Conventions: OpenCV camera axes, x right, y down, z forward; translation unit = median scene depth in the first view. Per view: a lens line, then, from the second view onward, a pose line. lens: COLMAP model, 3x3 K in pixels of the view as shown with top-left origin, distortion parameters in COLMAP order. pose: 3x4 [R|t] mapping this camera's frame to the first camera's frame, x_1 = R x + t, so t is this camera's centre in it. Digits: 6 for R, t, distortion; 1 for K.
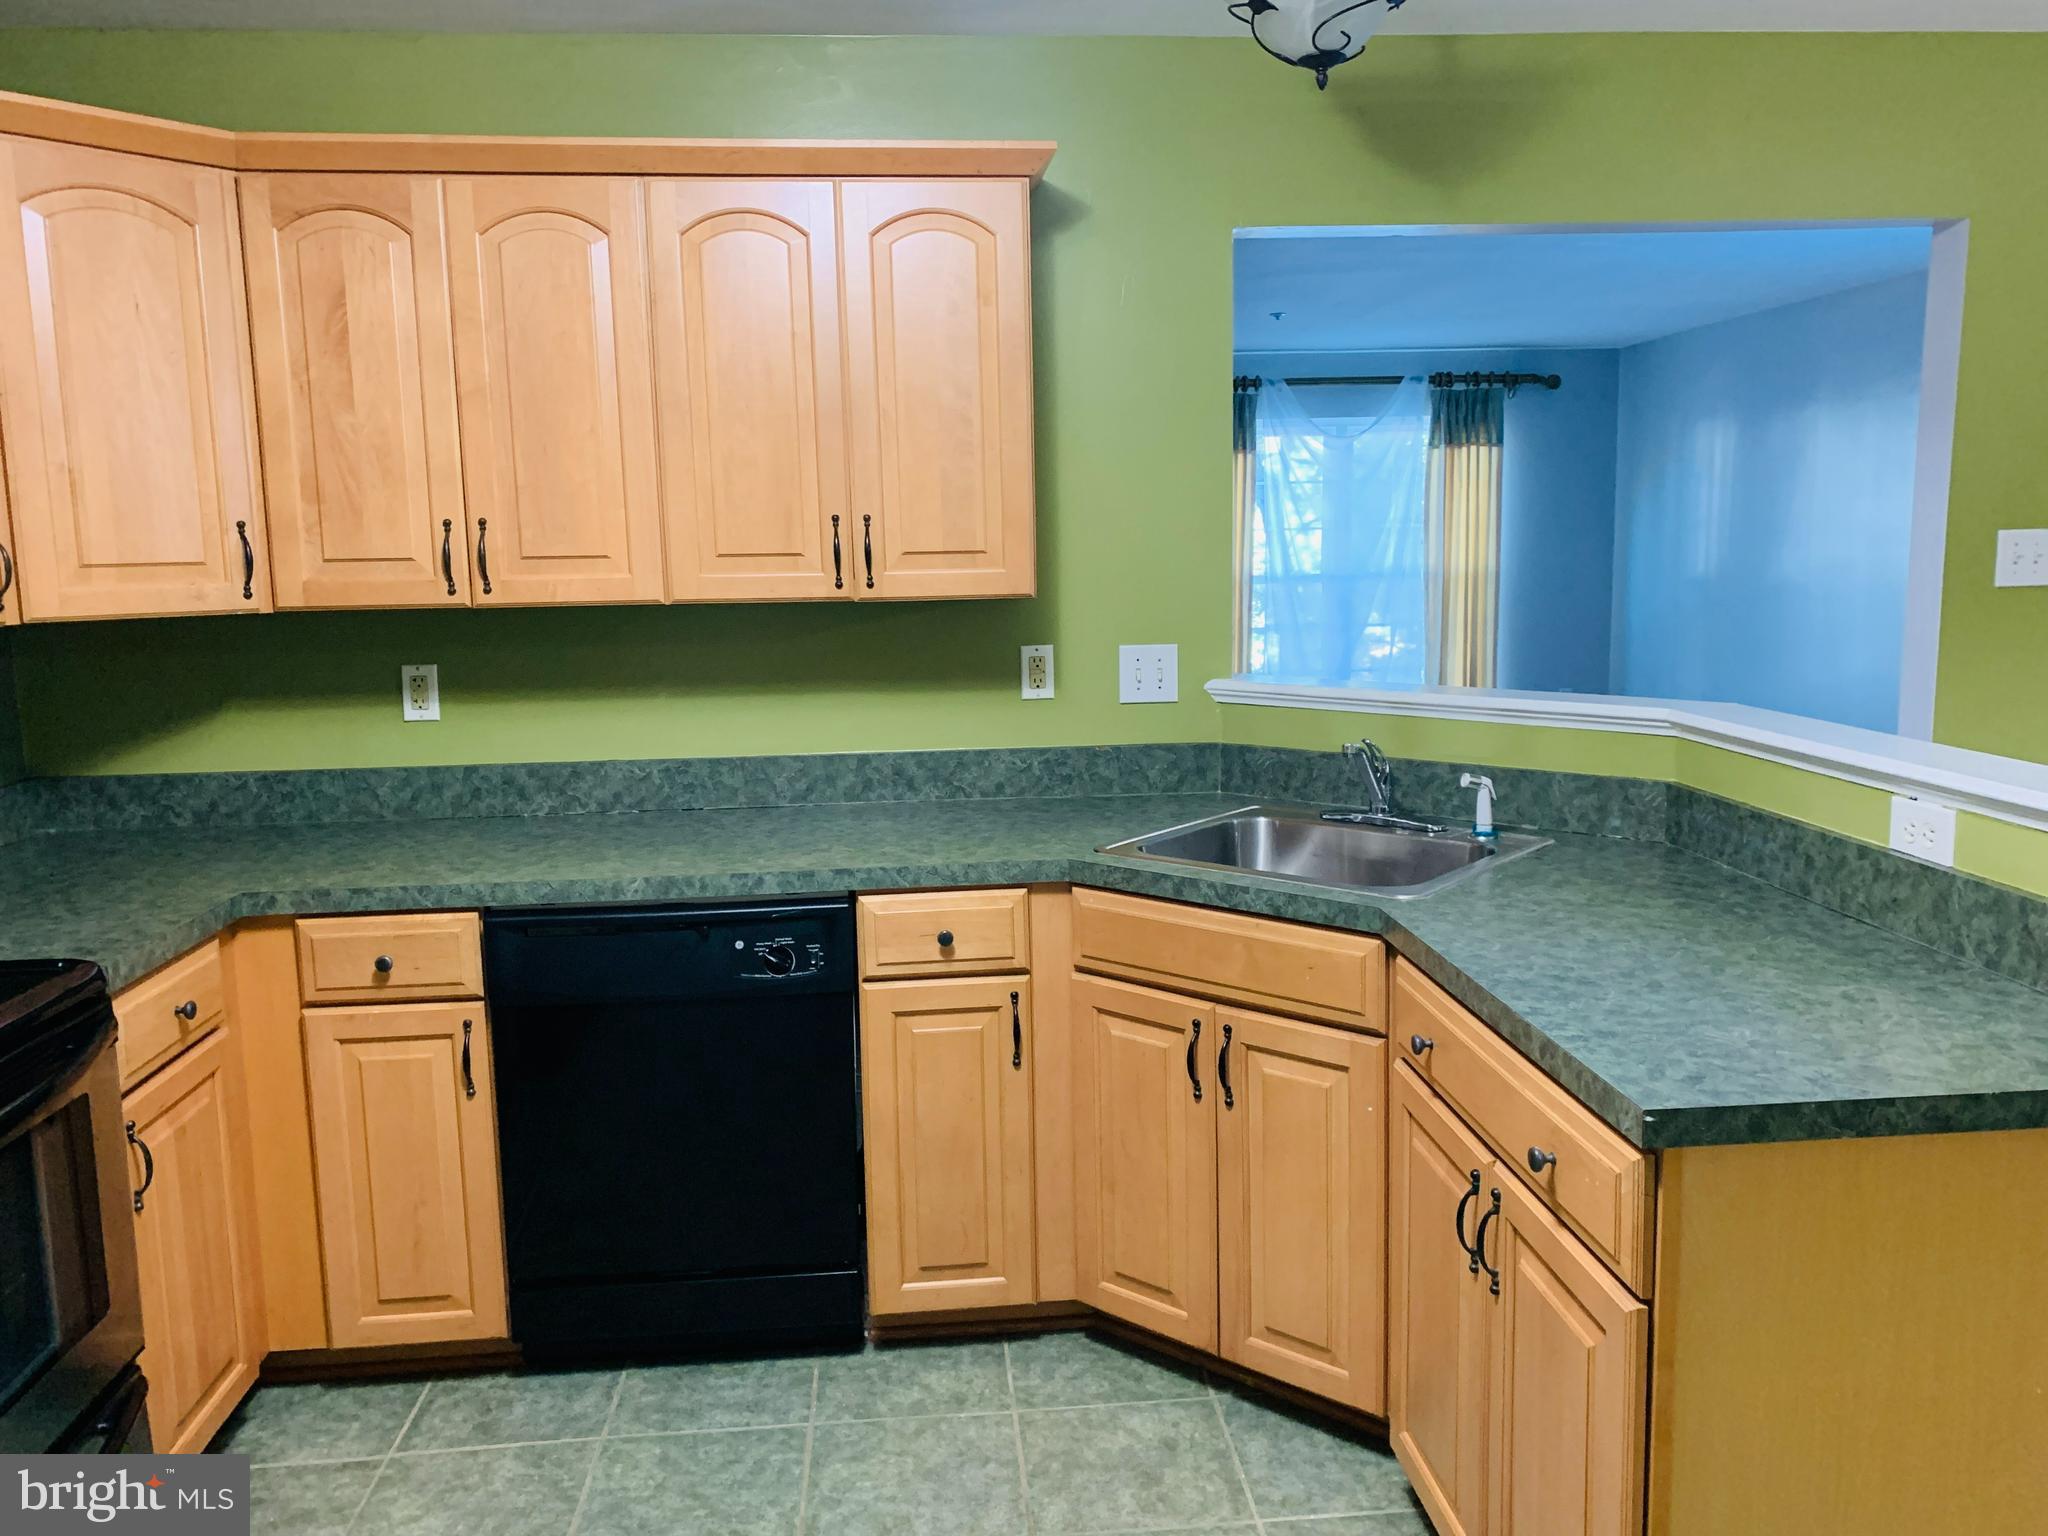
lens RADIAL K [[1568.5, 0, 1048.8], [0, 1568.5, 756.4], [0, 0, 1]] dist [0.066958, -0.080840]
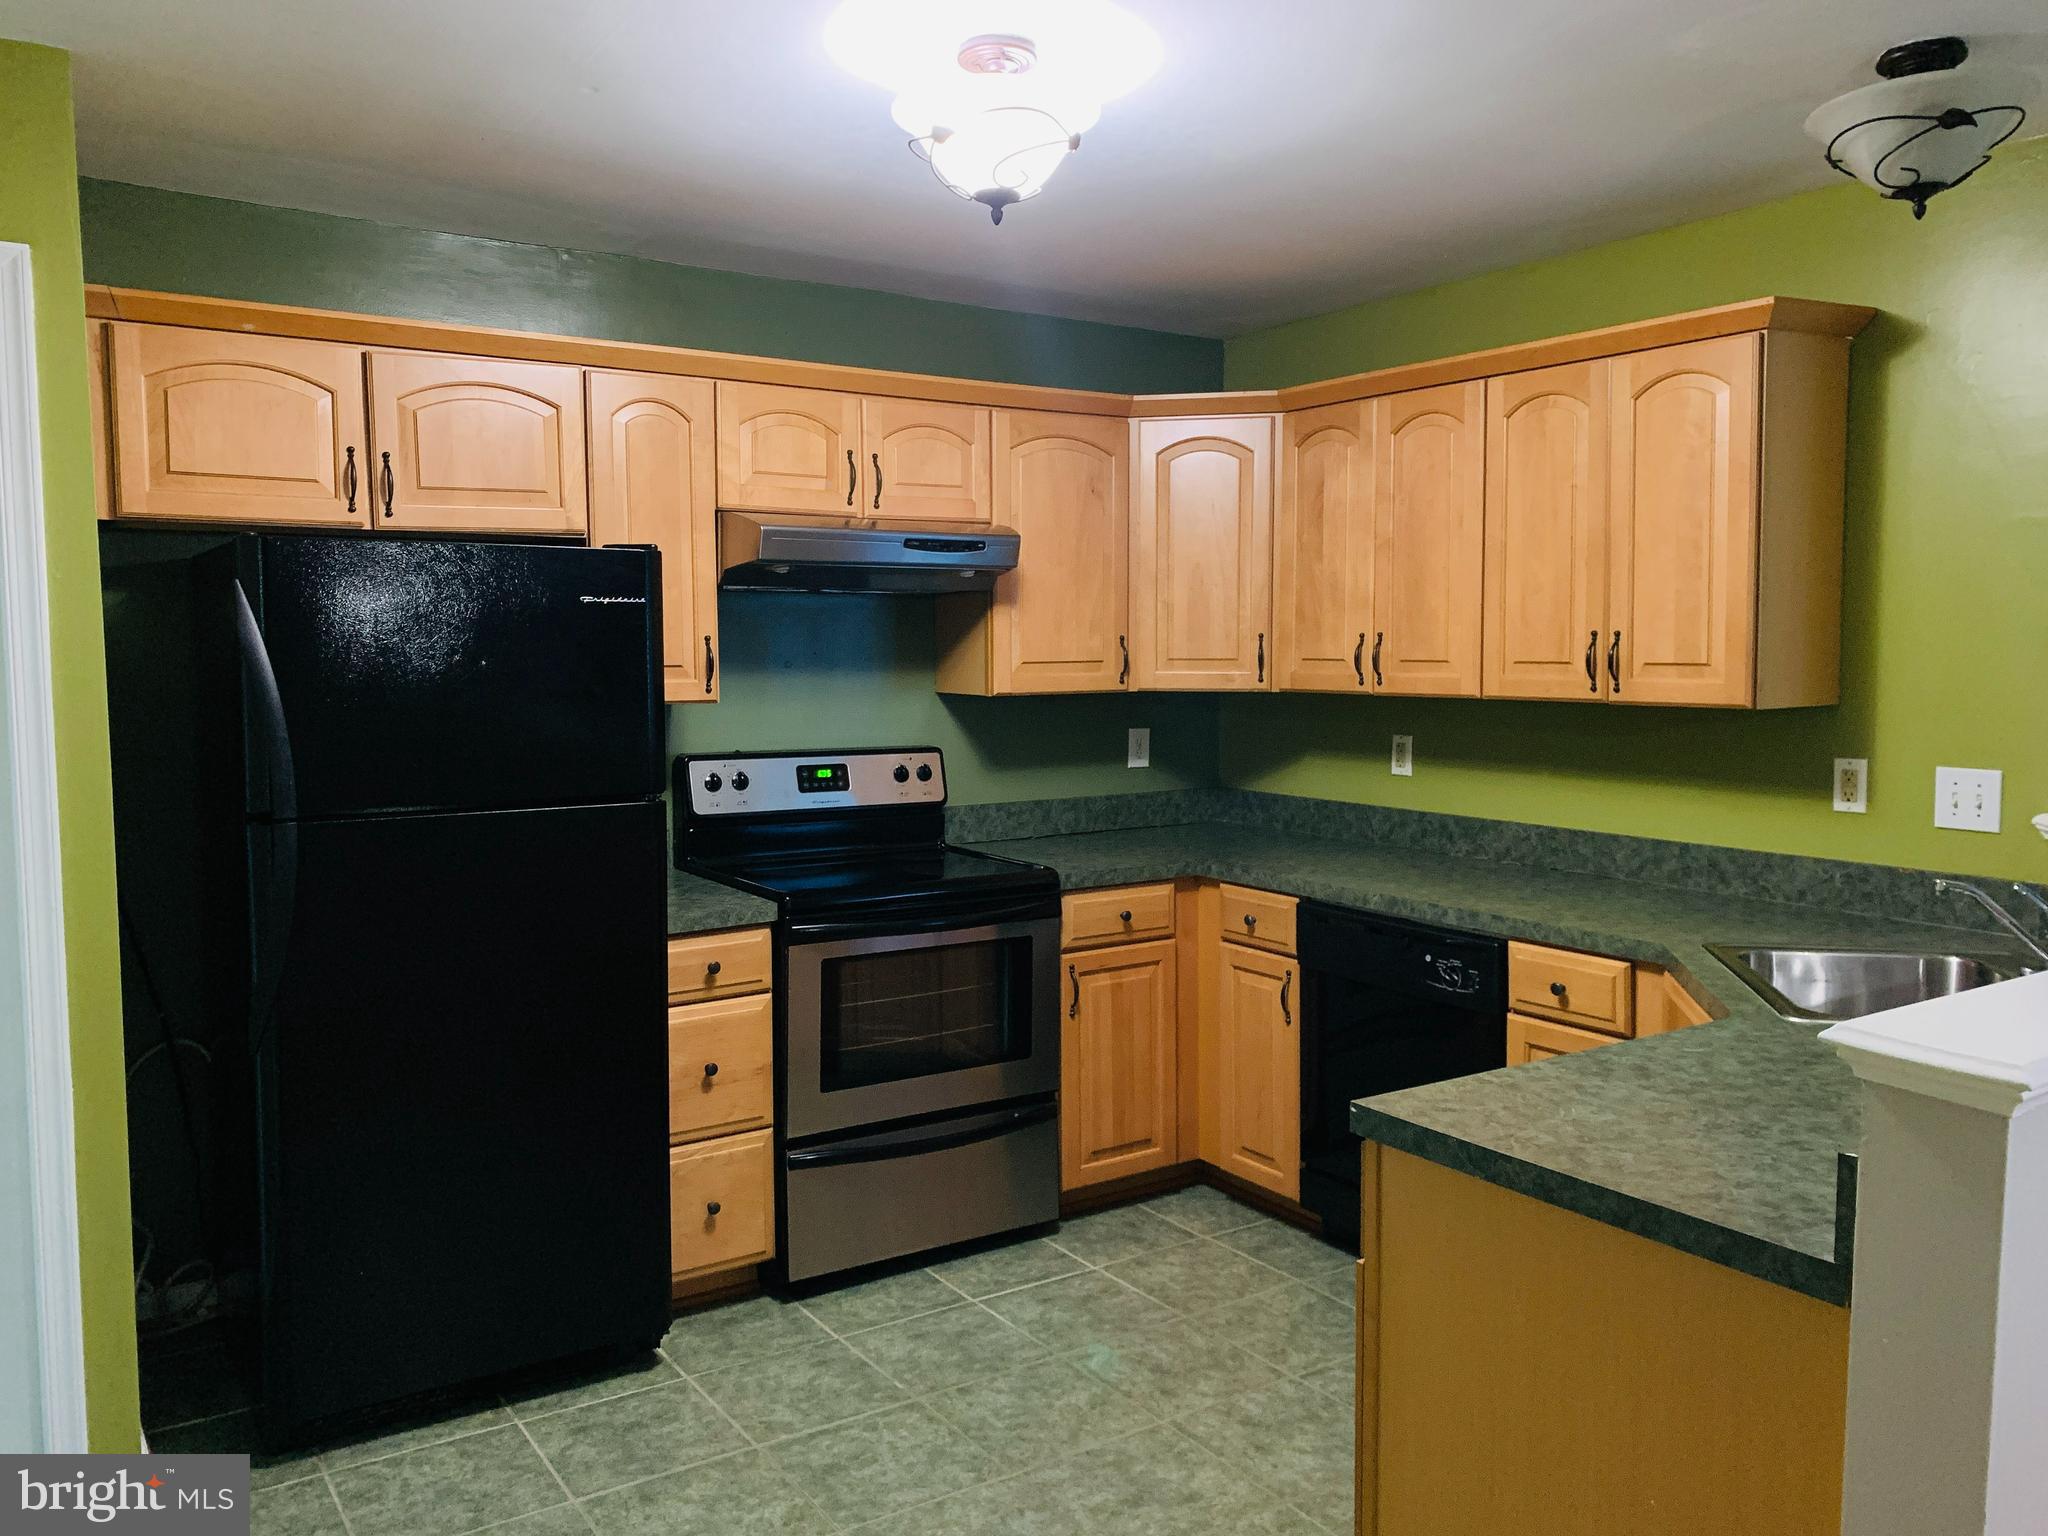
lens RADIAL K [[1568.5, 0, 1022.8], [0, 1568.5, 746.5], [0, 0, 1]] dist [0.066958, -0.080840]
pose [[0.467950, 0.075556, -0.880519, 0.752411], [-0.133132, 0.990995, 0.014283, -0.026794], [0.873670, 0.110541, 0.473795, 0.064467]]
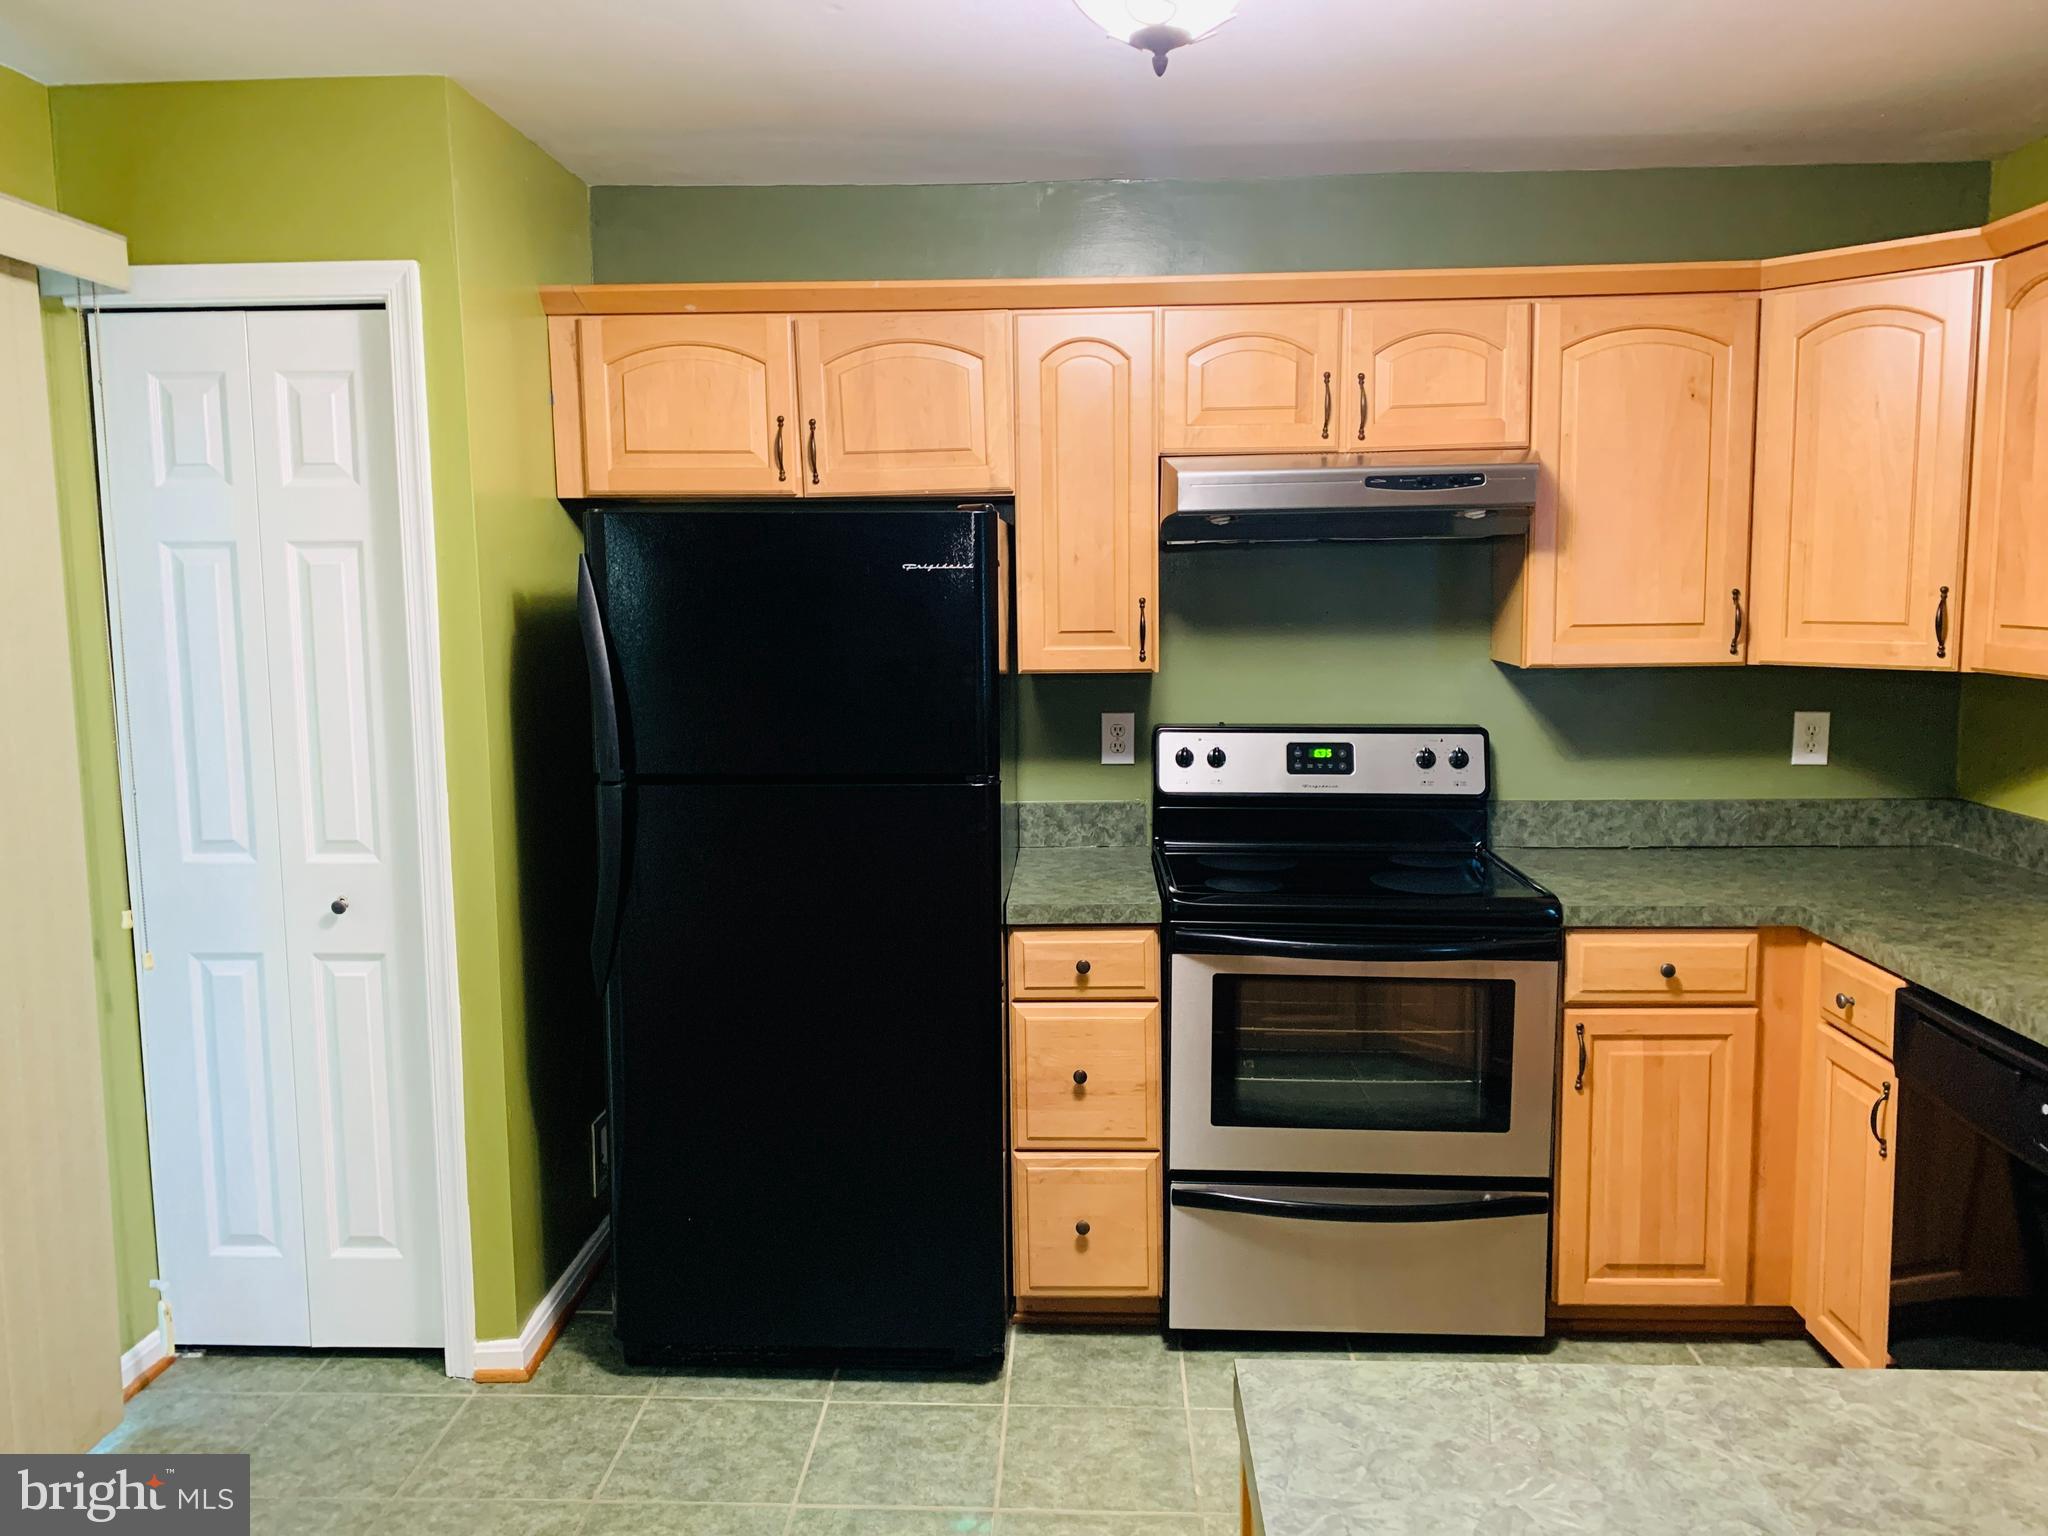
lens RADIAL K [[1568.5, 0, 1022.6], [0, 1568.5, 750.2], [0, 0, 1]] dist [0.066958, -0.080840]
pose [[-0.135802, 0.128618, -0.982352, 0.650034], [-0.130067, 0.980641, 0.146375, -0.113567], [0.982161, 0.147649, -0.116444, 0.515815]]
